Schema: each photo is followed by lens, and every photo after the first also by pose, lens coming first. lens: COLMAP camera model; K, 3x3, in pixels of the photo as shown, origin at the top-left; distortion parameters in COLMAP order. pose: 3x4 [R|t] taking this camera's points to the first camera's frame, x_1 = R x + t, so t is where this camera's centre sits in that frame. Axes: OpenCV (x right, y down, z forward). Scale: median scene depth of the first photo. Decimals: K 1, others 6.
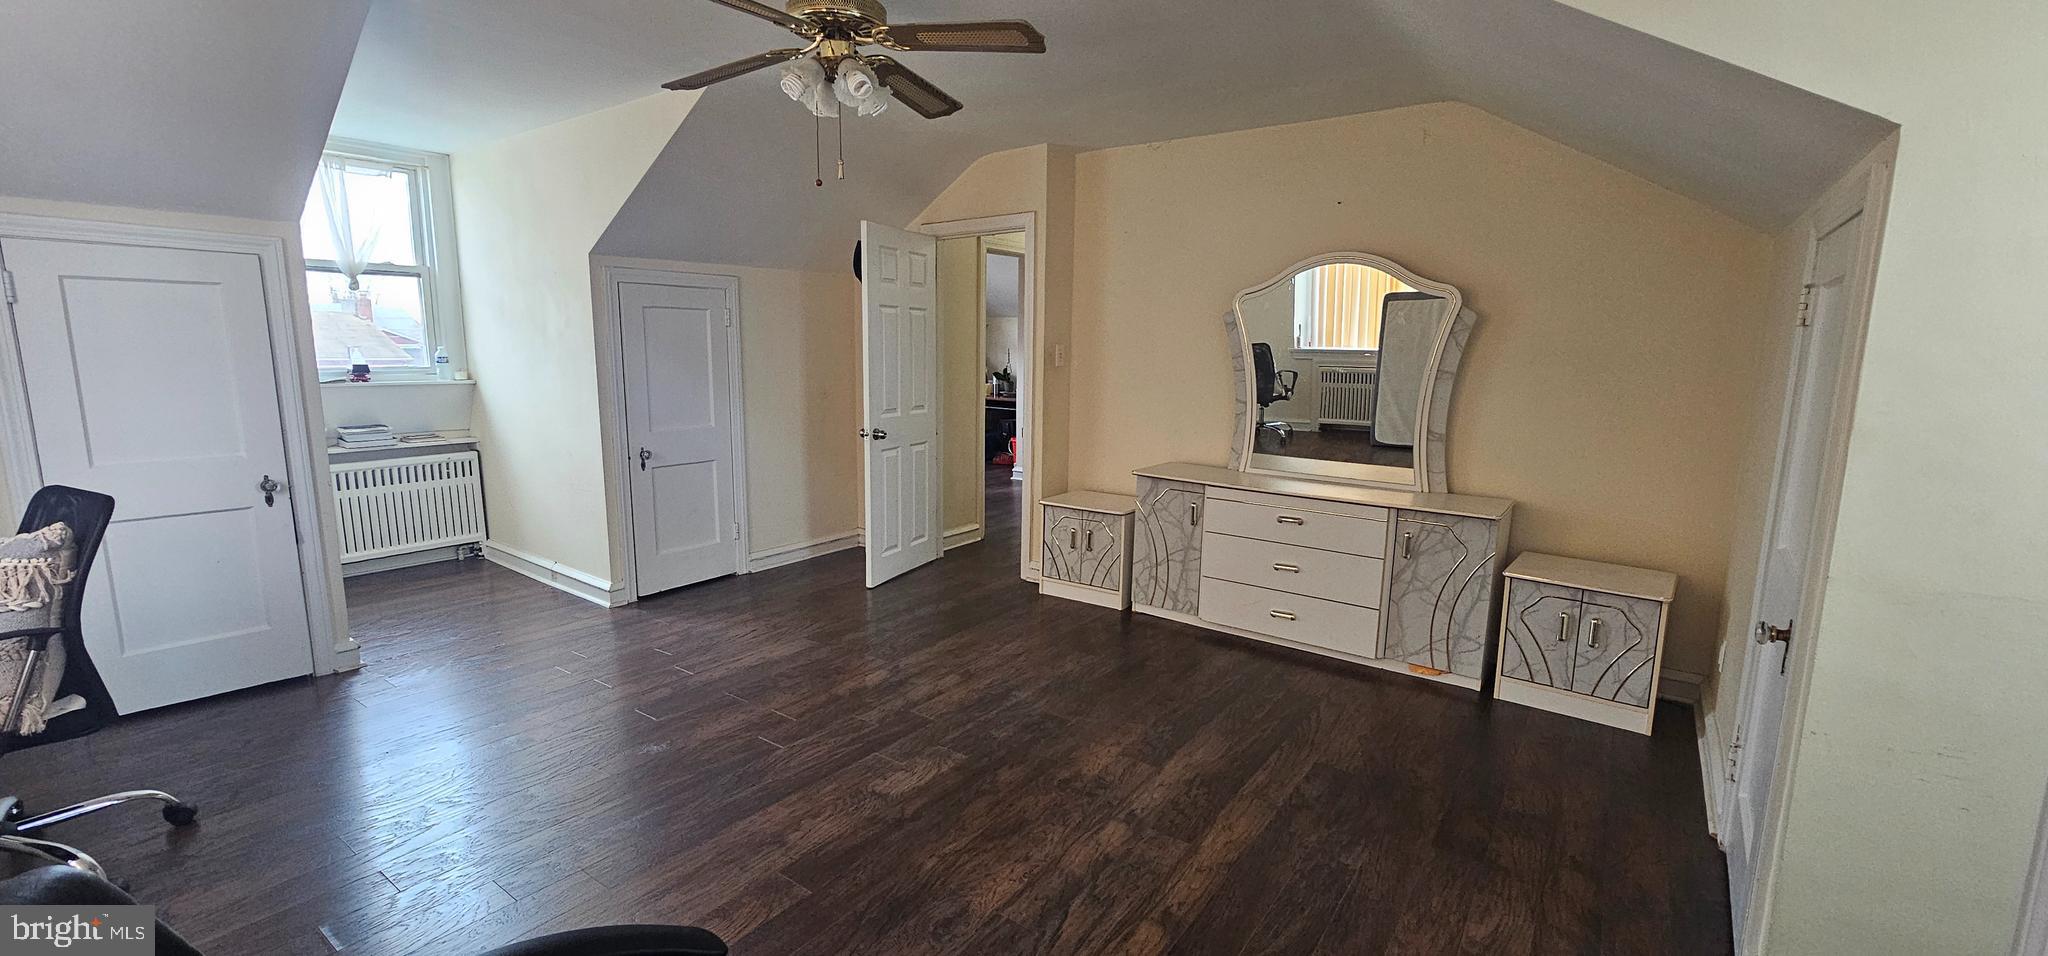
lens RADIAL K [[836.4, 0, 1024.0], [0, 836.4, 478.0], [0, 0, 1]] dist [-0.024717, 0.000292]
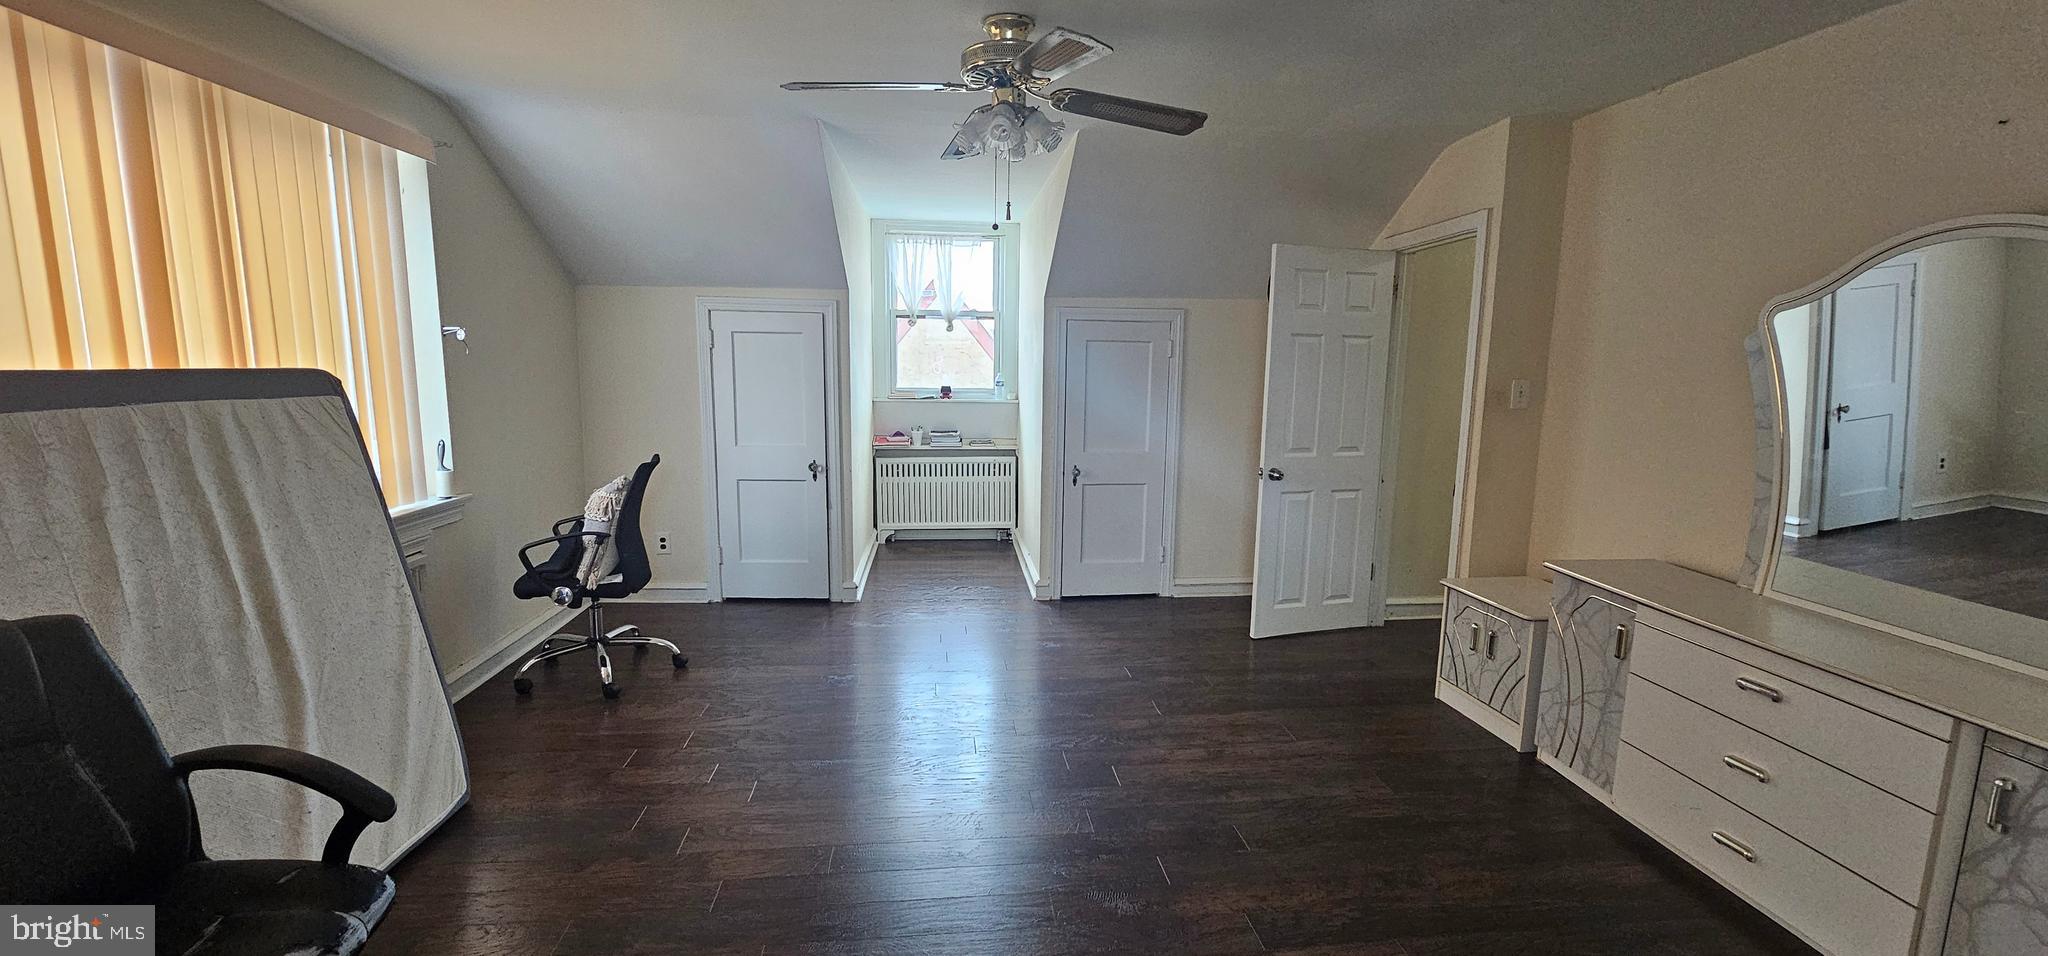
lens RADIAL K [[828.3, 0, 1024.0], [0, 828.3, 478.0], [0, 0, 1]] dist [-0.008678, 0.000778]
pose [[0.671591, 0.101067, -0.733997, 0.322137], [-0.120750, 0.992338, 0.026156, -0.041157], [0.731017, 0.071064, 0.678649, 0.191331]]
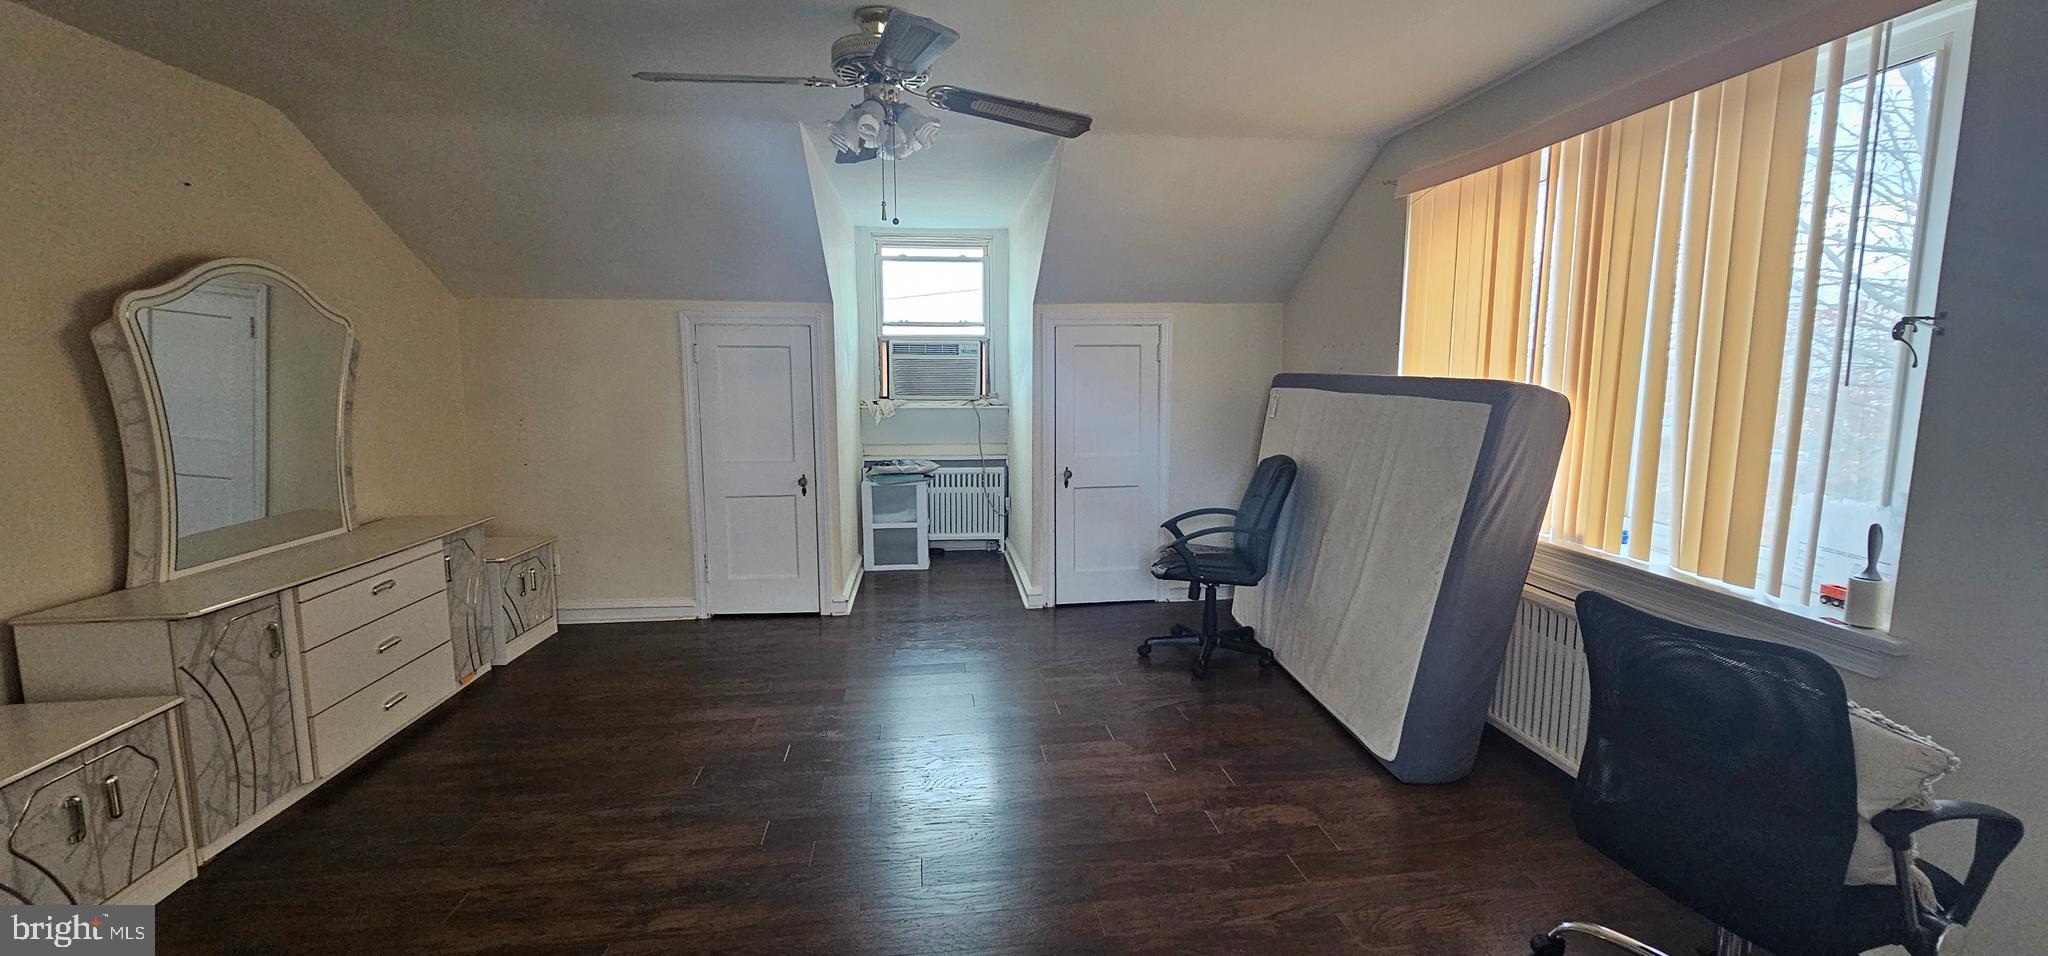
lens RADIAL K [[828.3, 0, 1024.0], [0, 828.3, 478.0], [0, 0, 1]] dist [-0.008678, 0.000778]
pose [[-0.687126, -0.108994, 0.718316, -0.594955], [0.106126, 0.963021, 0.247643, -0.161253], [-0.718745, 0.246394, -0.650150, 0.887097]]
